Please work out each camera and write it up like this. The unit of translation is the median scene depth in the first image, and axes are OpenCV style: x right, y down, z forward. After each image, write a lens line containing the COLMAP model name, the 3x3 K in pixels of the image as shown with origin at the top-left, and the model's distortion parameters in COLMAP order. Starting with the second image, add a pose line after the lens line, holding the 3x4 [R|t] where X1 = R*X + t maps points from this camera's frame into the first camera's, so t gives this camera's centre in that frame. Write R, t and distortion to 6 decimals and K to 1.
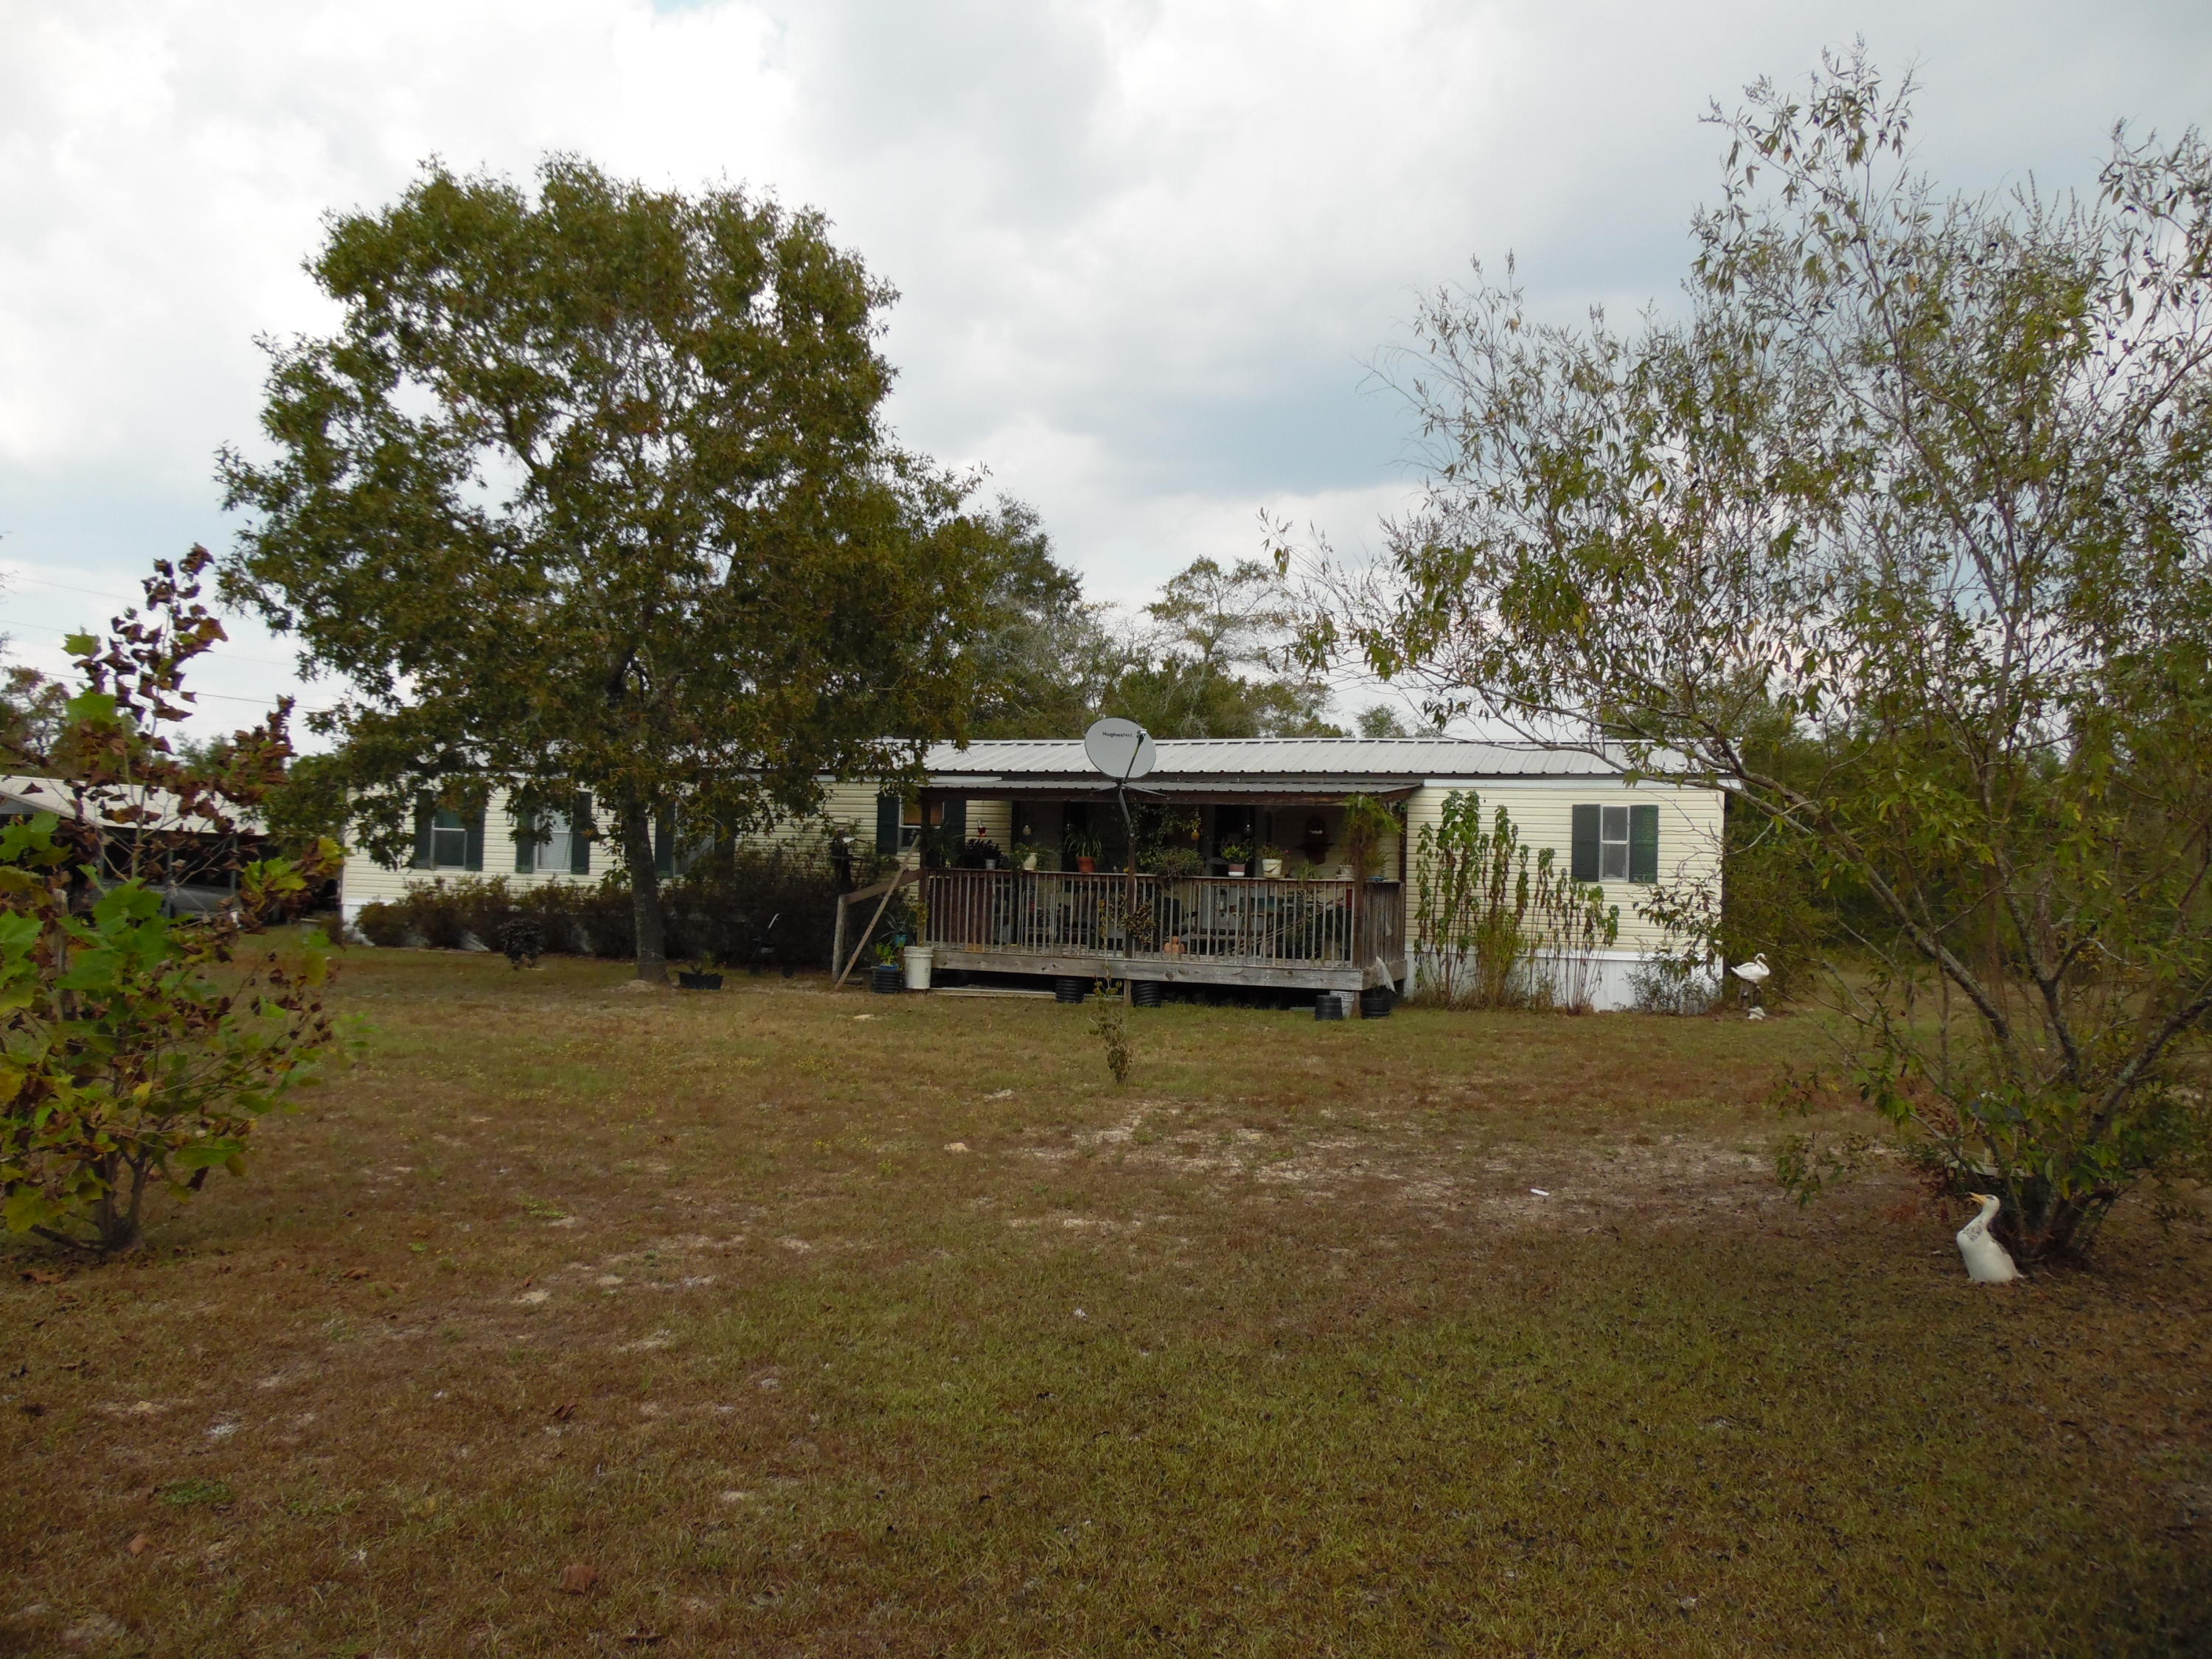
lens RADIAL K [[1604.1, 0, 1098.7], [0, 1604.1, 818.6], [0, 0, 1]] dist [-0.000144, -0.001319]
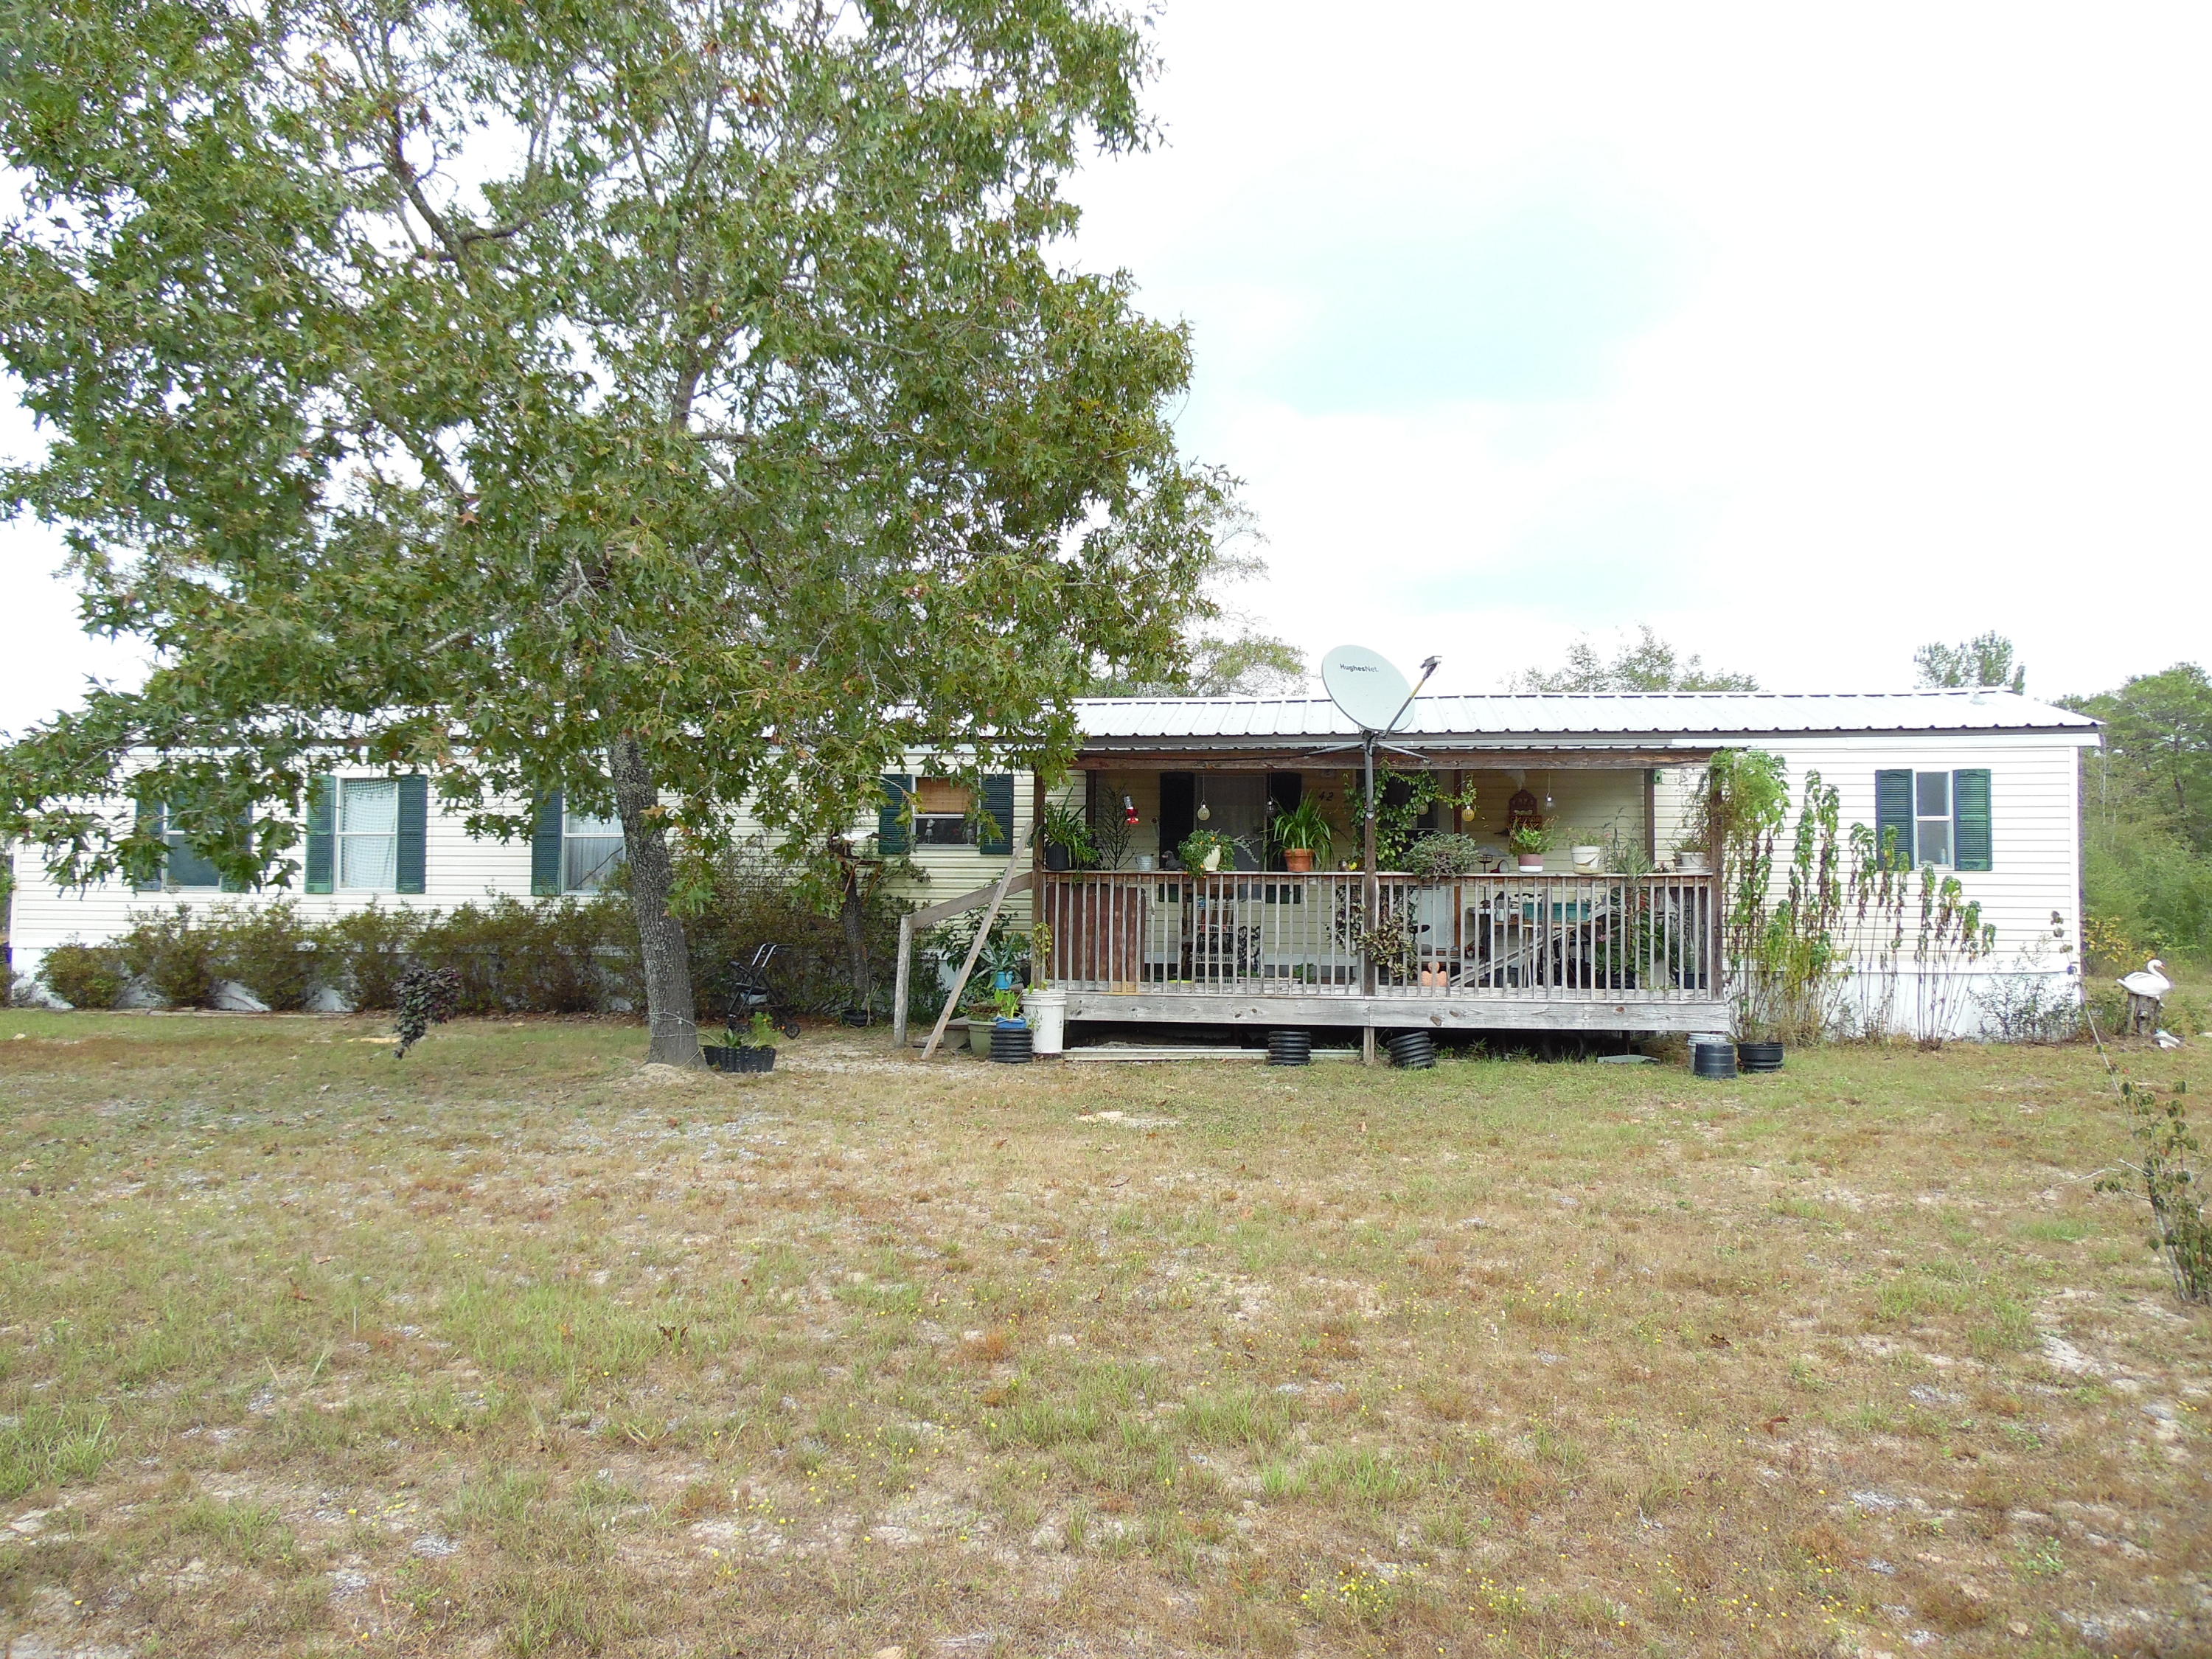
lens RADIAL K [[1648.6, 0, 1109.2], [0, 1648.6, 855.6], [0, 0, 1]] dist [-0.031924, 0.049844]
pose [[0.977966, -0.018765, 0.207918, -0.225301], [0.014857, 0.999683, 0.020343, 0.011072], [-0.208234, -0.016805, 0.977935, 0.325269]]
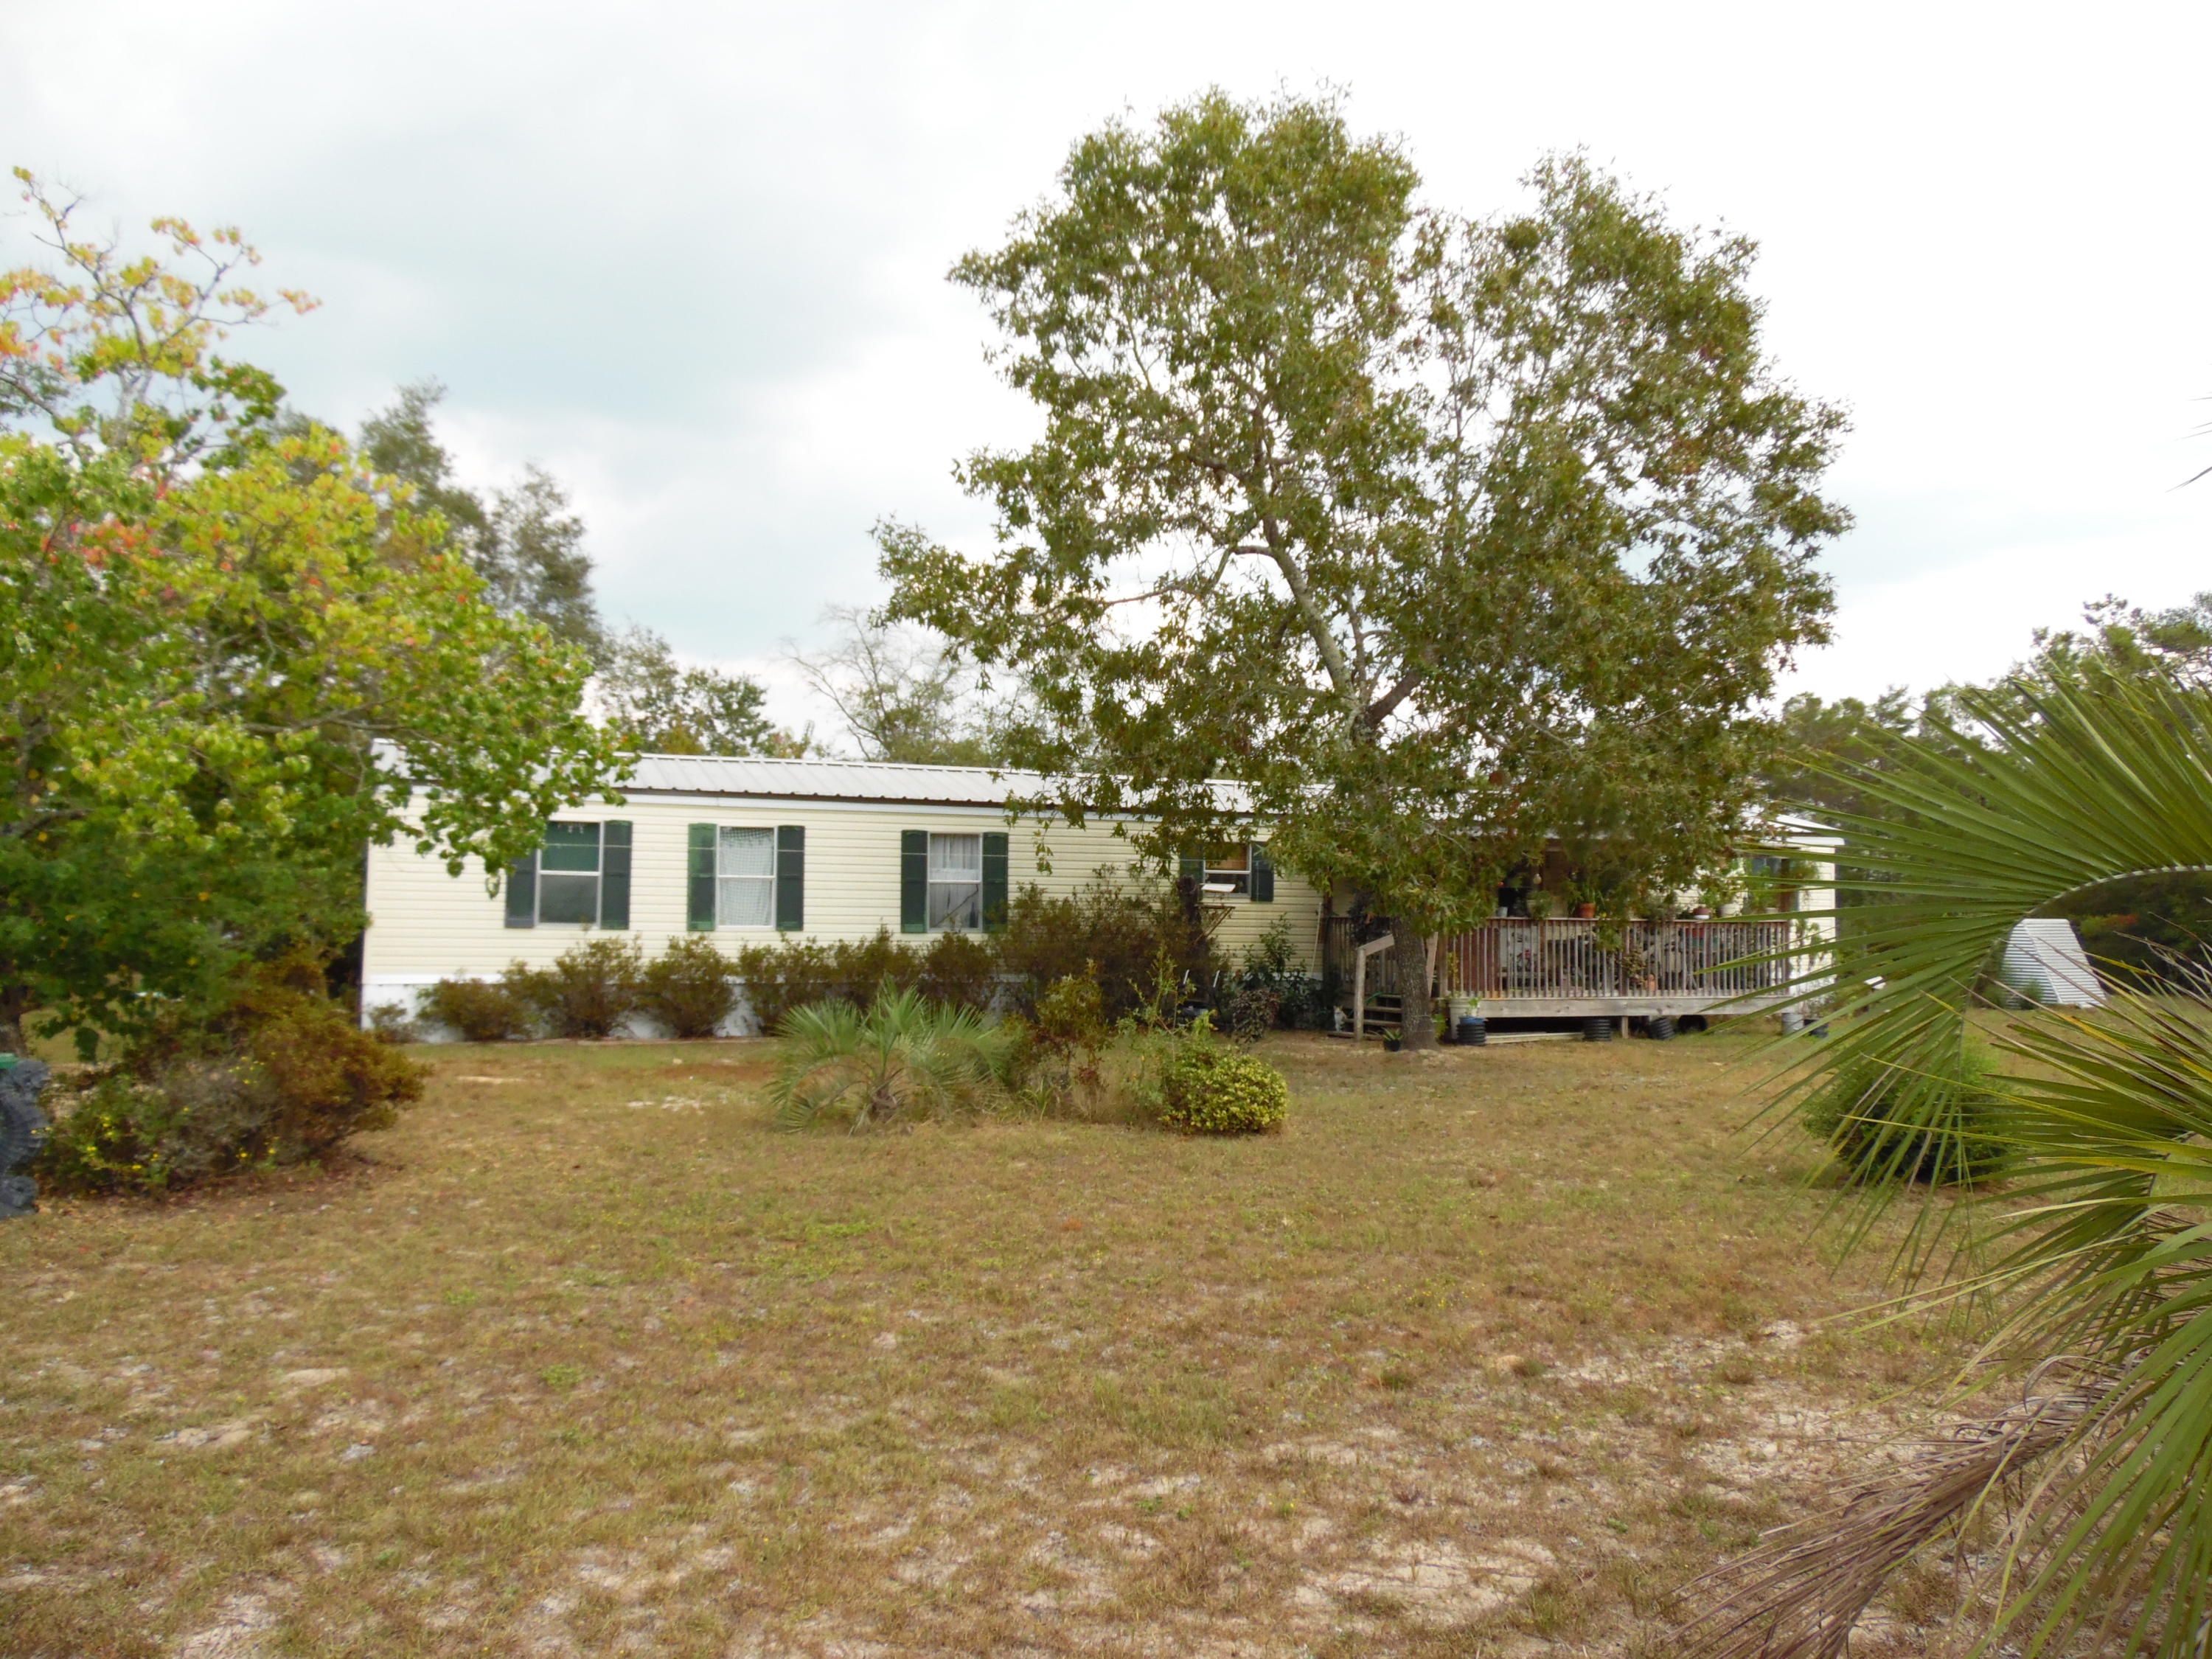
lens RADIAL K [[1611.2, 0, 1109.6], [0, 1611.2, 818.9], [0, 0, 1]] dist [-0.046372, 0.079241]
pose [[0.775071, 0.014107, 0.631717, -0.877246], [-0.008808, 0.999895, -0.011521, -0.014898], [-0.631813, 0.003366, 0.775114, 0.379494]]
